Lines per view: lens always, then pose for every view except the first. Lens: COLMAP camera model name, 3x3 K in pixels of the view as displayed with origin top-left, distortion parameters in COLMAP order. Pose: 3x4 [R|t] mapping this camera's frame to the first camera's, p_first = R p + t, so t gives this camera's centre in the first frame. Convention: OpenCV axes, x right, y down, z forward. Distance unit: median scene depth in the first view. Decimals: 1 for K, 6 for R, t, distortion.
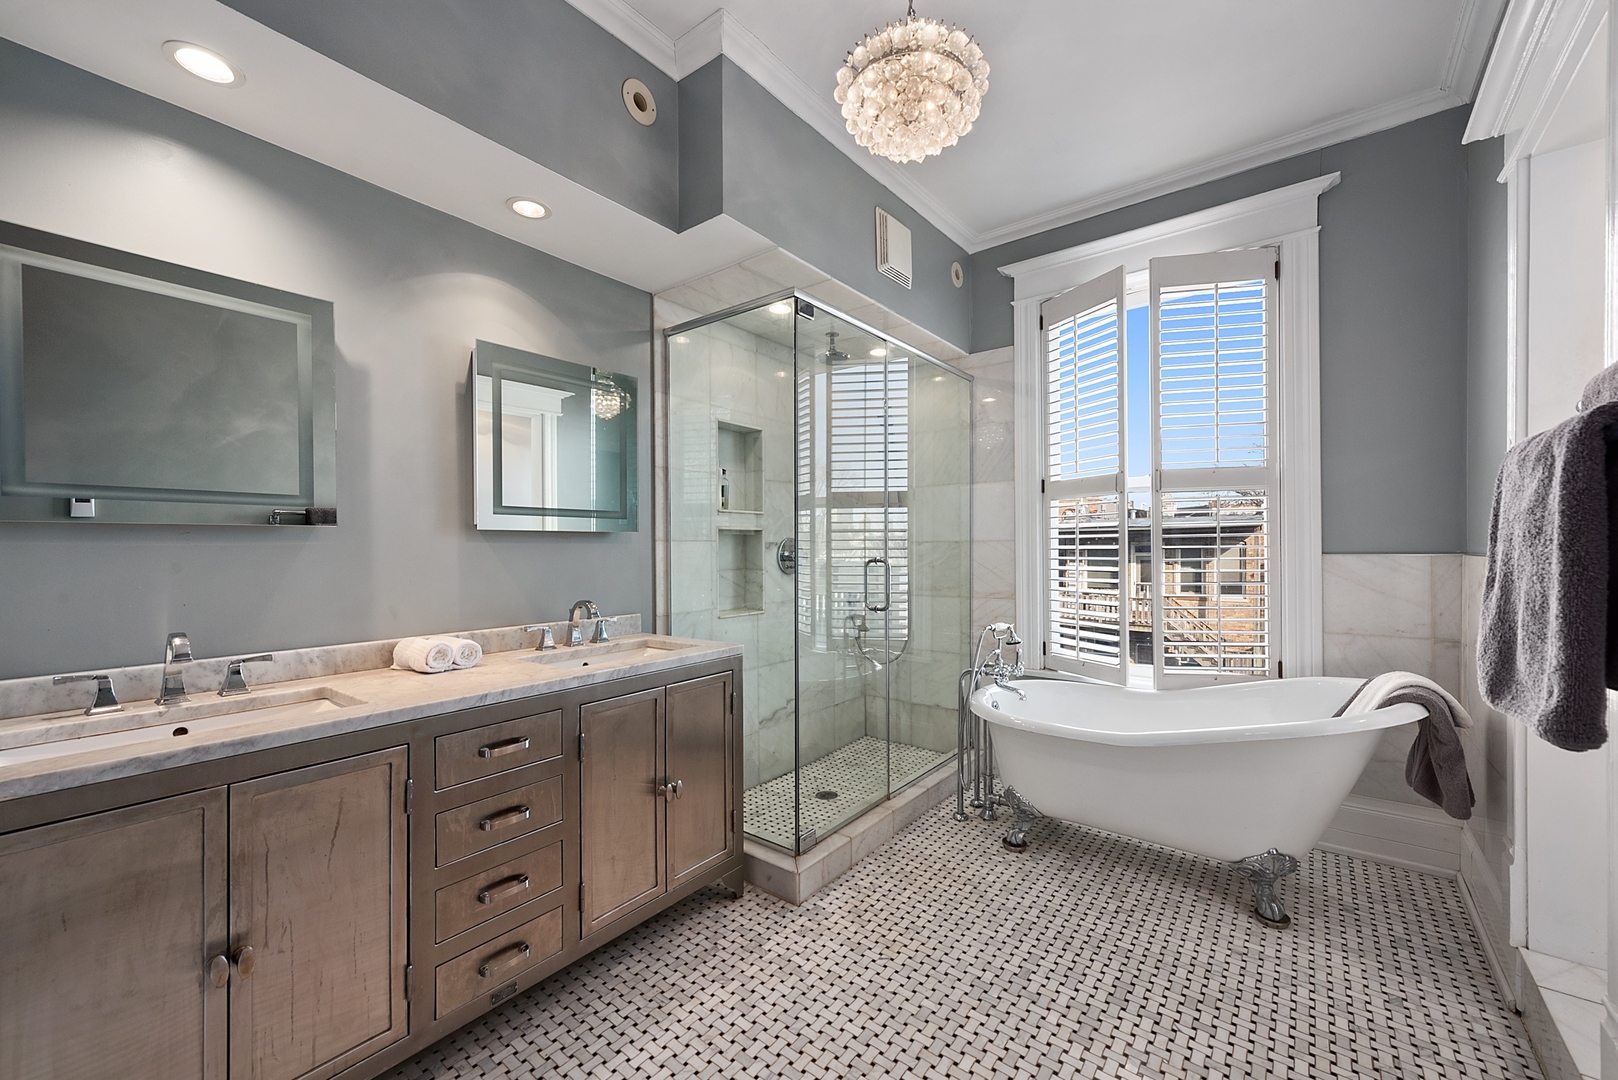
lens RADIAL K [[634.6, 0, 812.5], [0, 634.6, 542.8], [0, 0, 1]] dist [-0.001942, -0.000103]
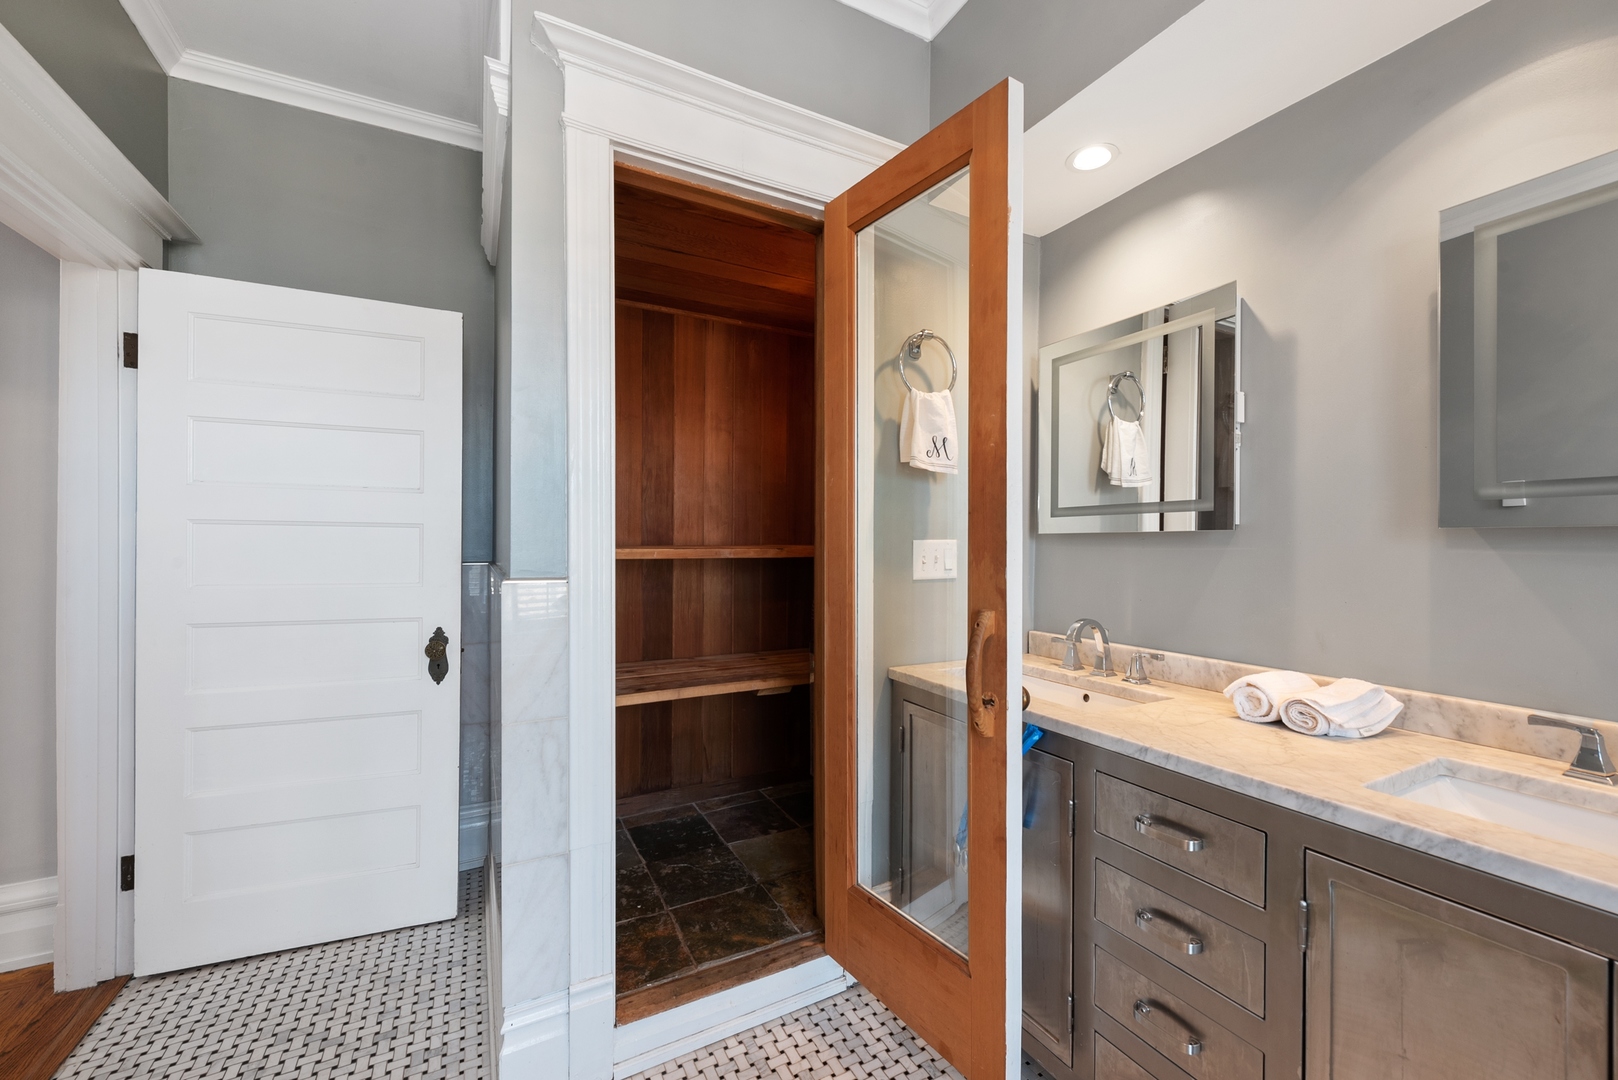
lens RADIAL K [[634.6, 0, 814.0], [0, 634.6, 540.5], [0, 0, 1]] dist [-0.001942, -0.000103]
pose [[-0.397969, -0.001385, -0.917398, 0.352401], [-0.003378, 0.999994, -0.000044, -0.011607], [0.917393, 0.003081, -0.397971, 0.931977]]
